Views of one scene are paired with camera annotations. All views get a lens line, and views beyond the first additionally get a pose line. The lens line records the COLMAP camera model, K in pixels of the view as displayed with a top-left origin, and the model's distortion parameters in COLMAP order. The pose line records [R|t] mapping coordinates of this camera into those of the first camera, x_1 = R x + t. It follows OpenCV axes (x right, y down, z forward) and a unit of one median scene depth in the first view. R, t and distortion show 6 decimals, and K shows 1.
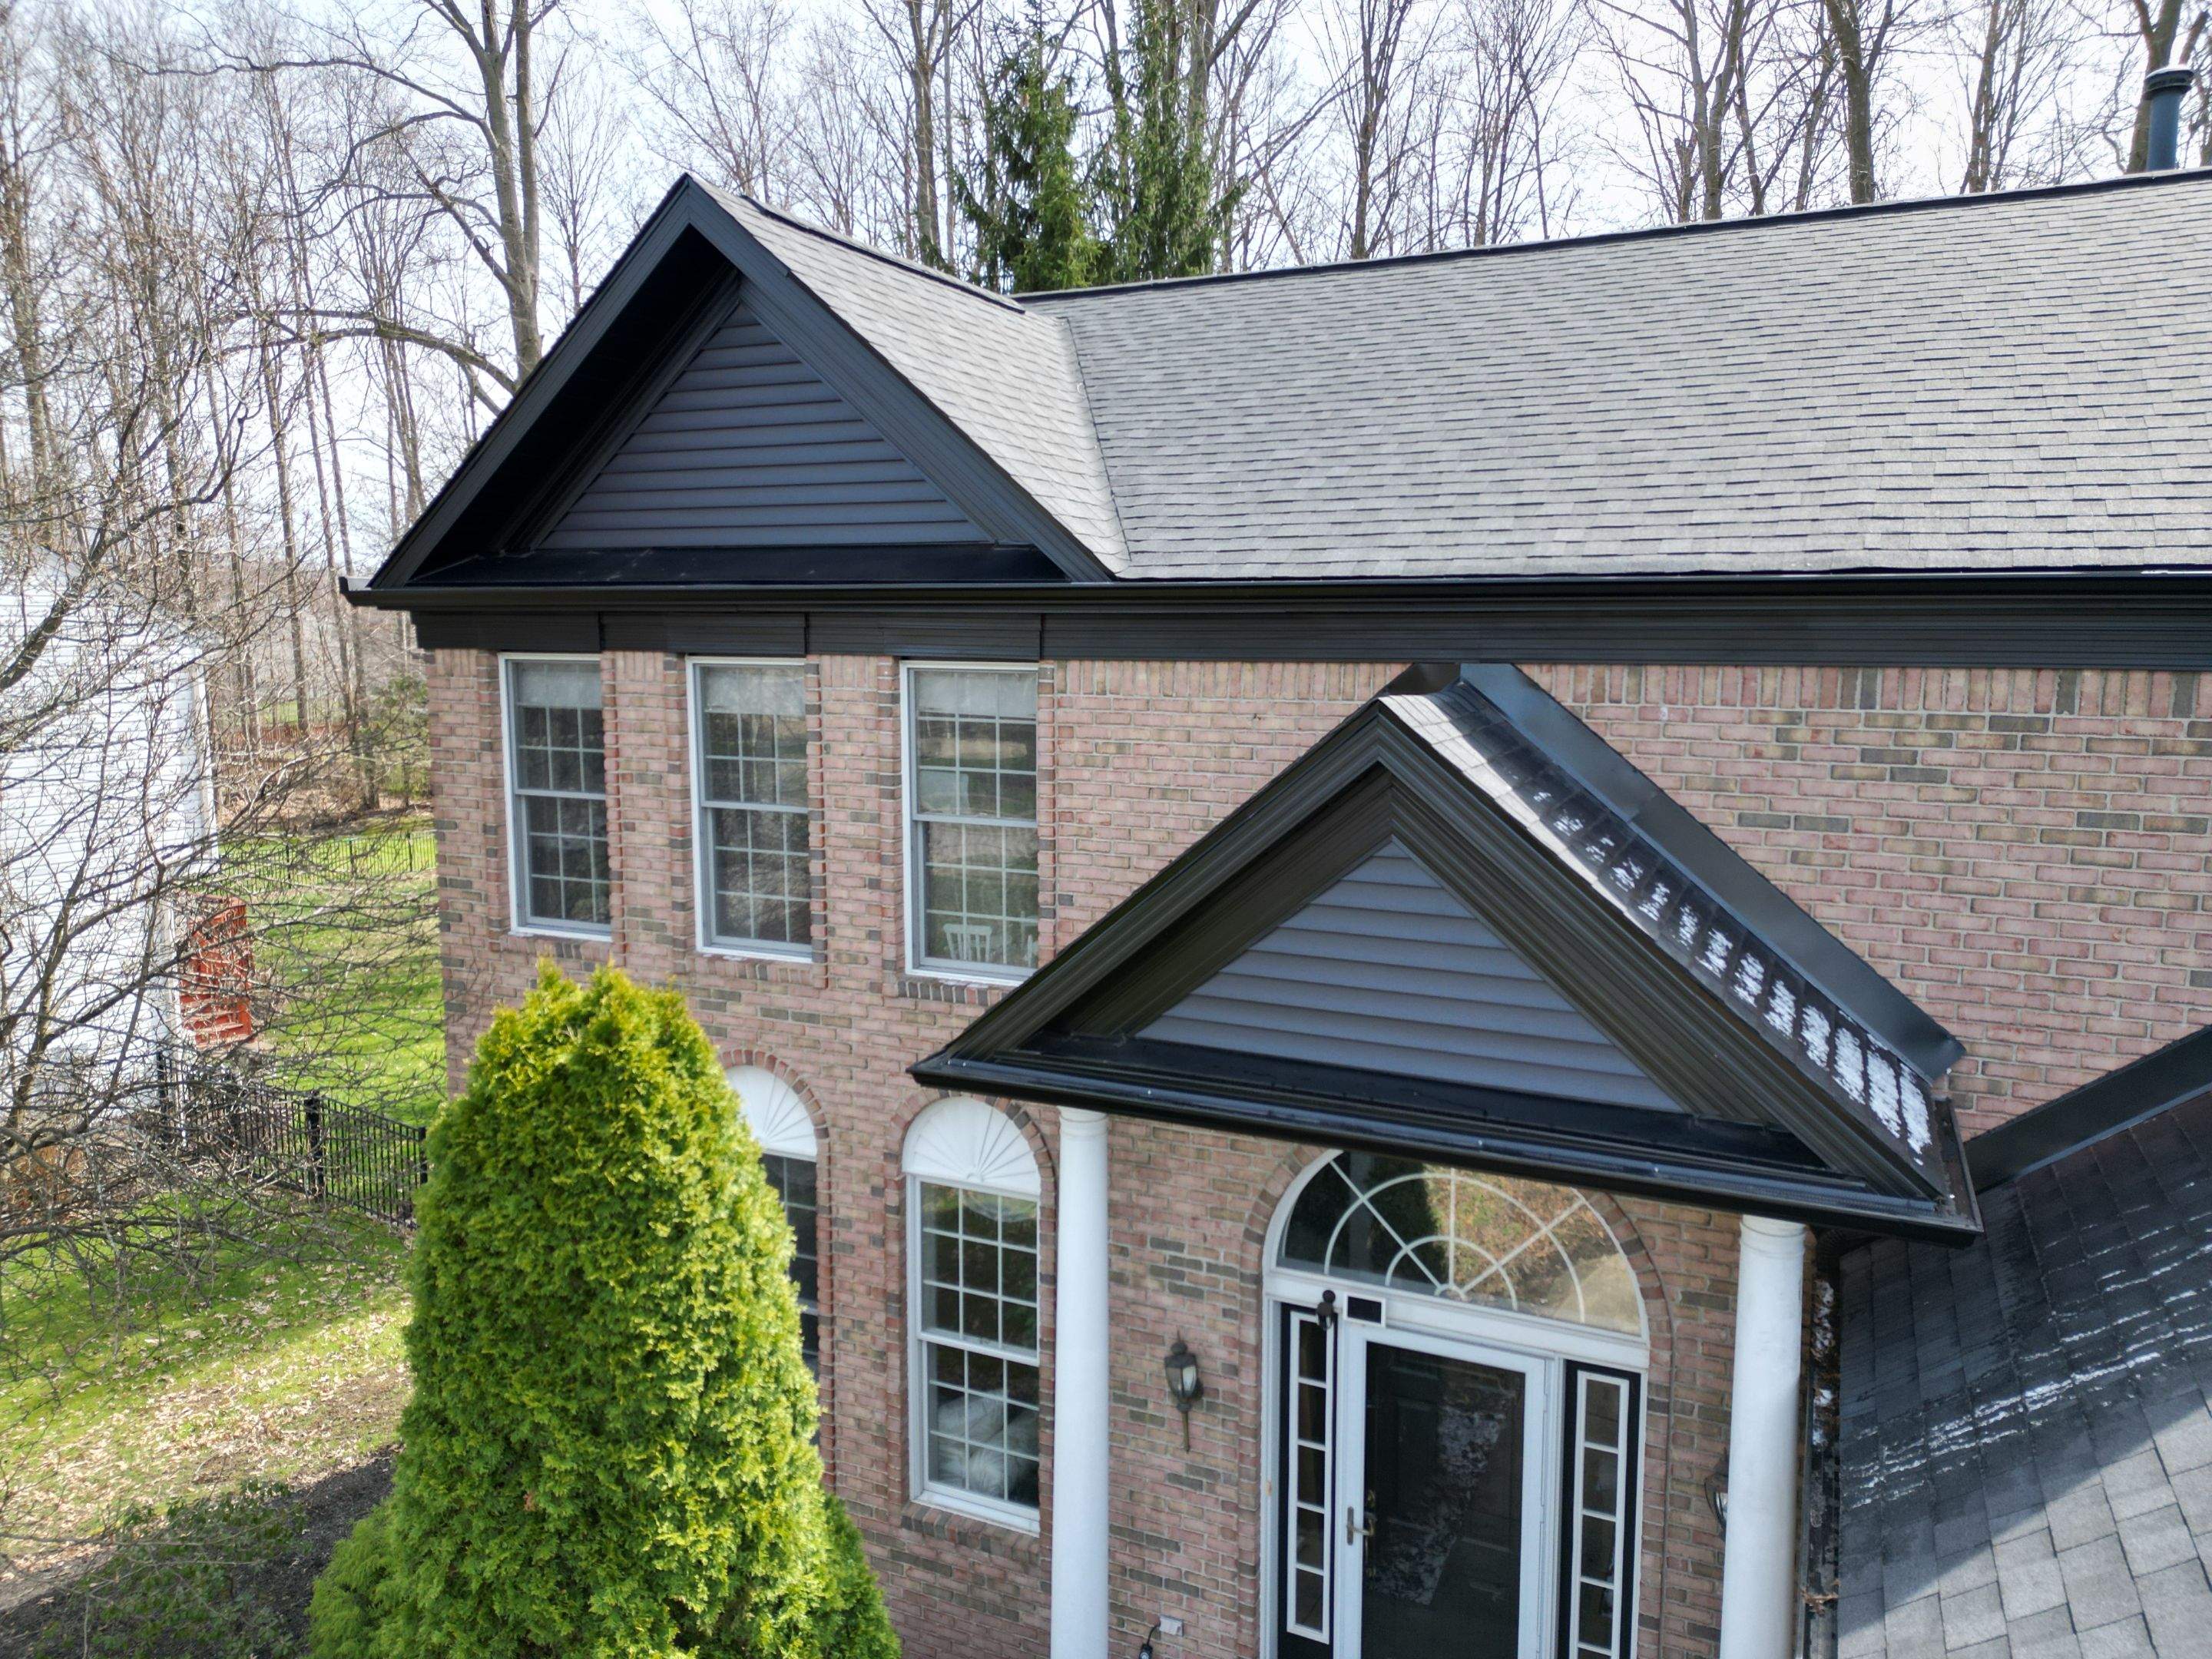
lens RADIAL K [[1540.1, 0, 1104.6], [0, 1540.1, 828.4], [0, 0, 1]] dist [0.083737, -0.072068]
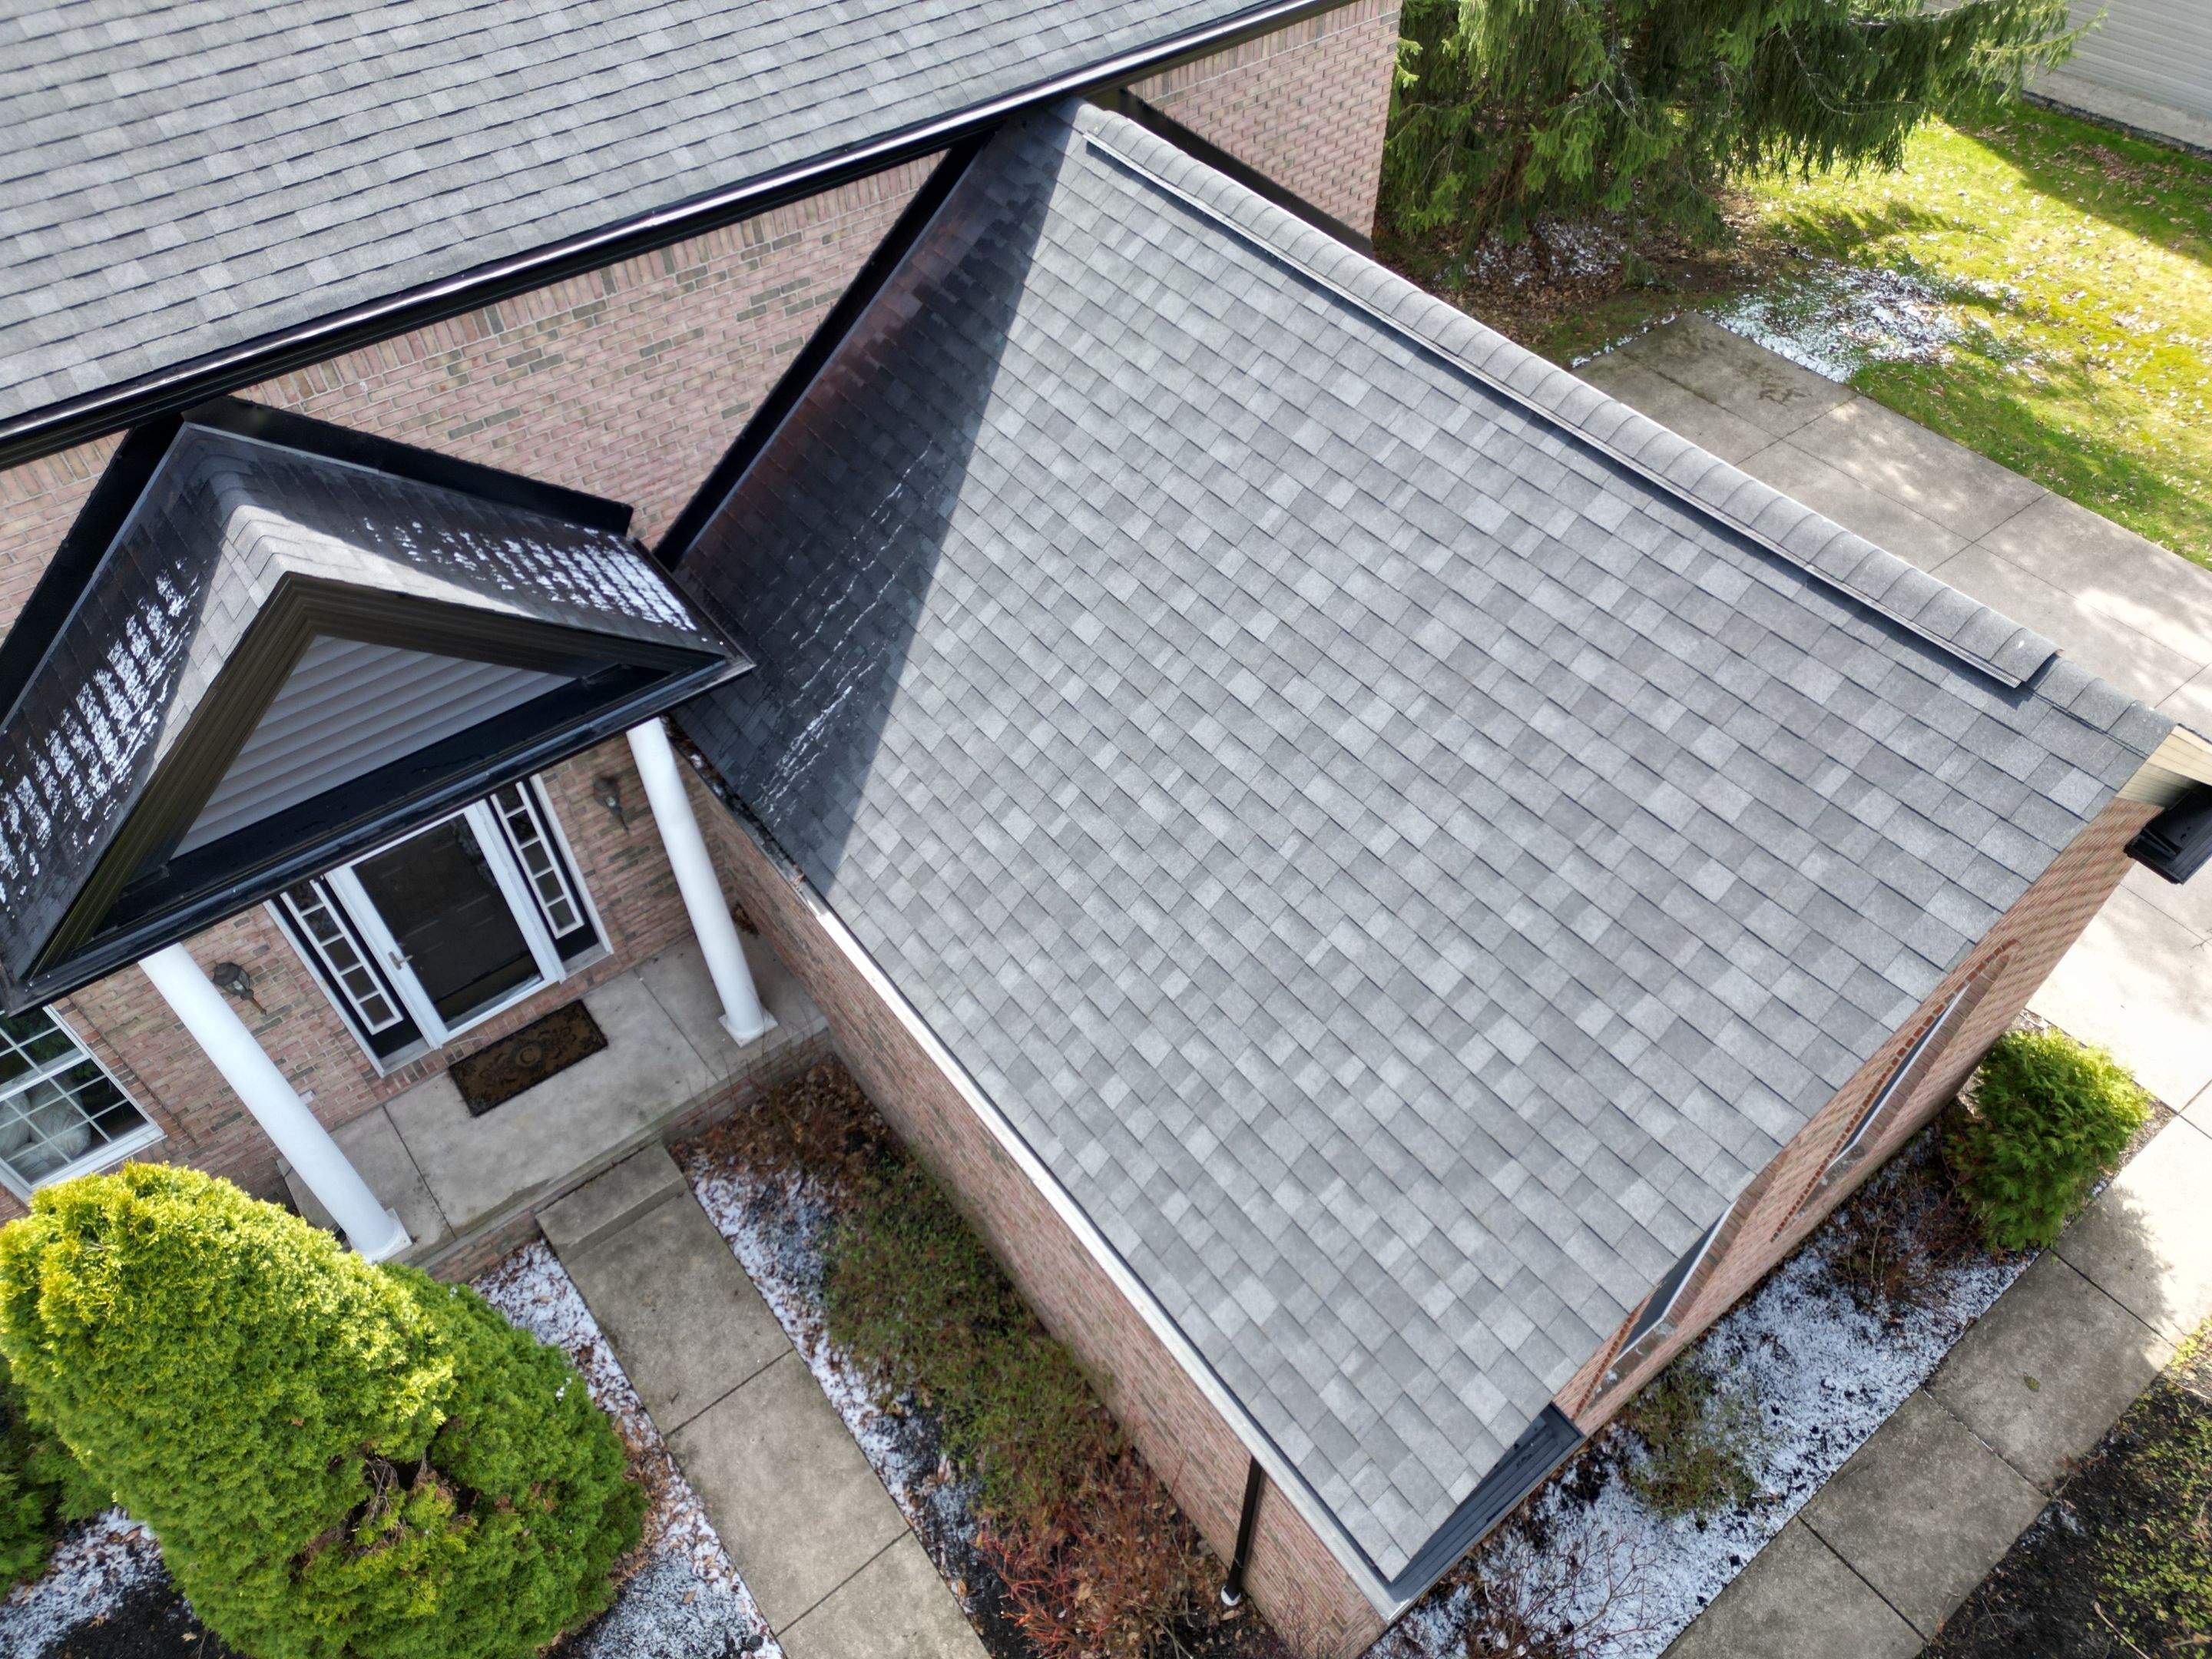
lens RADIAL K [[1540.1, 0, 1109.3], [0, 1540.1, 834.0], [0, 0, 1]] dist [0.083737, -0.072068]
pose [[0.455484, -0.673888, 0.581729, -0.300504], [0.124595, 0.695273, 0.707864, -0.565157], [-0.881482, -0.249940, 0.400649, -0.102461]]
